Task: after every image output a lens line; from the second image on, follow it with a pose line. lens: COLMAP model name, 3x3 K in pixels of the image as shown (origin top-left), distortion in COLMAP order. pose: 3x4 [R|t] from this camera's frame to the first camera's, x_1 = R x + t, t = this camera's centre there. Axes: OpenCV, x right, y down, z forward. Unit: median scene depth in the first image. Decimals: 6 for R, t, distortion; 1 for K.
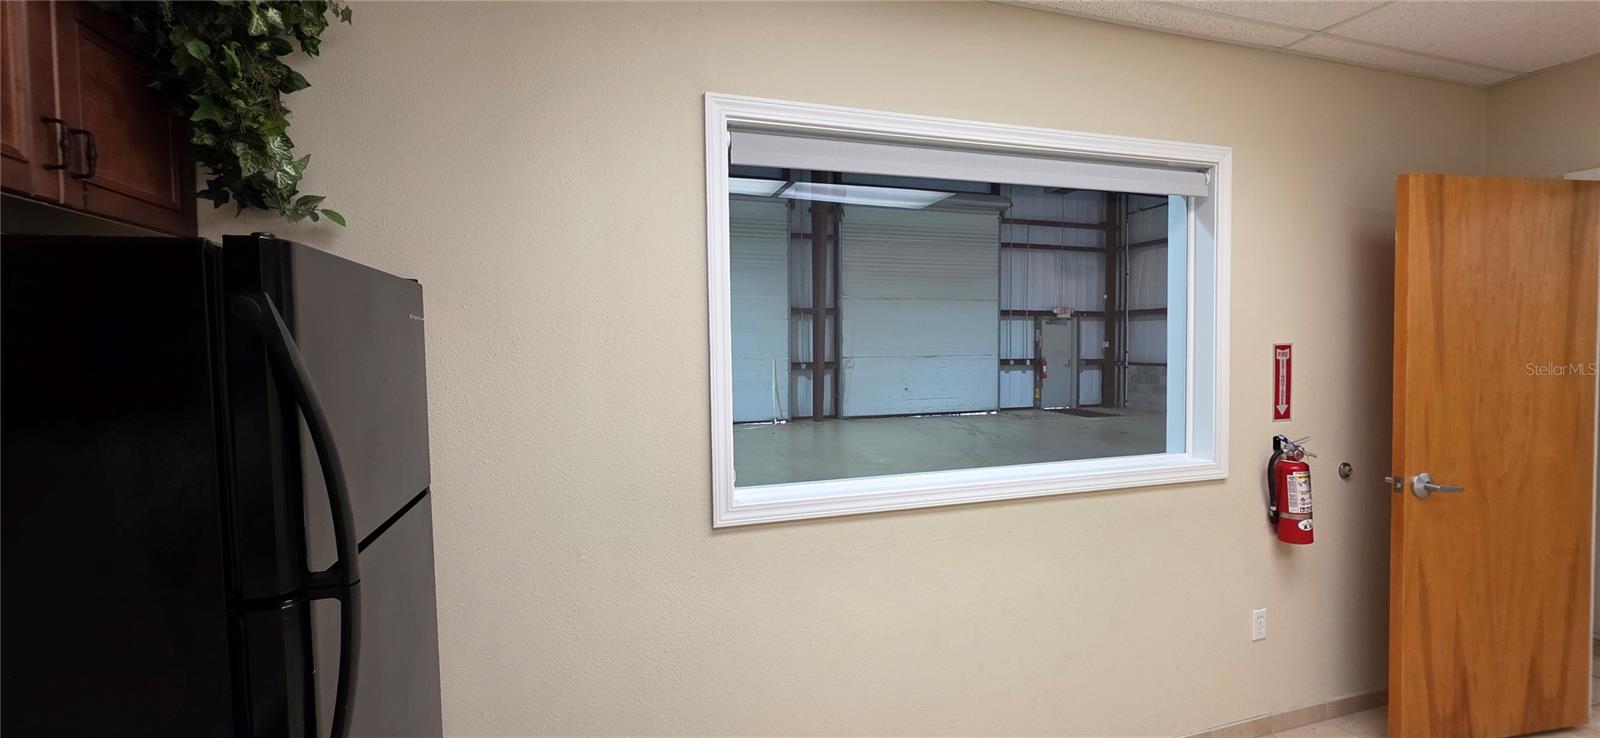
lens RADIAL K [[638.1, 0, 784.3], [0, 638.1, 371.3], [0, 0, 1]] dist [-0.000251, 0.000115]
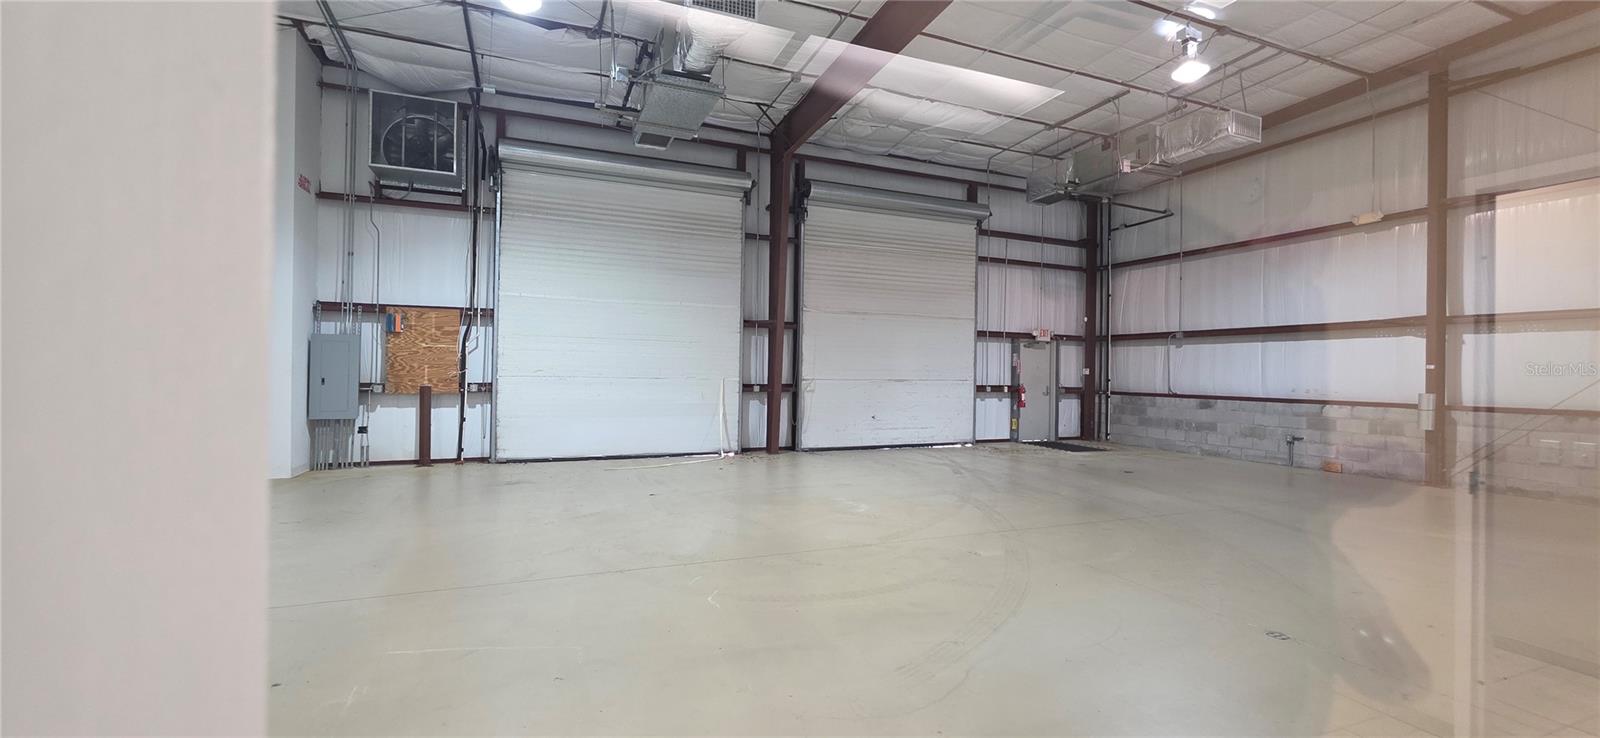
lens RADIAL K [[638.1, 0, 790.1], [0, 638.1, 369.3], [0, 0, 1]] dist [-0.000251, 0.000115]
pose [[0.995687, 0.022278, 0.090062, -0.002509], [-0.018638, 0.998983, -0.041057, 0.000474], [-0.090886, 0.039201, 0.995089, 0.132395]]
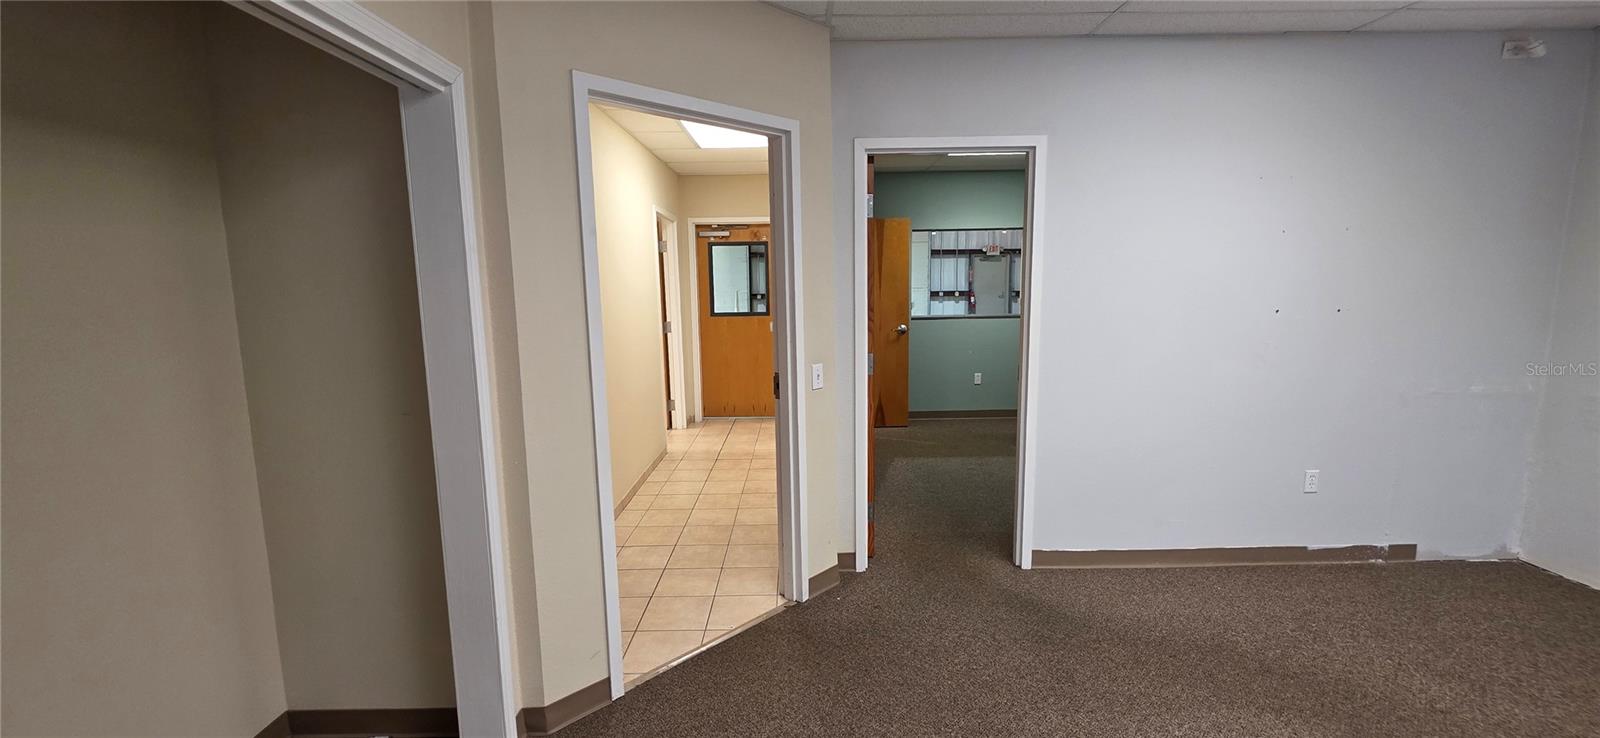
lens RADIAL K [[638.1, 0, 800.0], [0, 638.1, 369.3], [0, 0, 1]] dist [-0.000251, 0.000115]
pose [[0.955667, 0.035410, -0.292314, 0.460326], [-0.003685, 0.994103, 0.108374, -0.002062], [0.294428, -0.102493, 0.950162, -0.233771]]
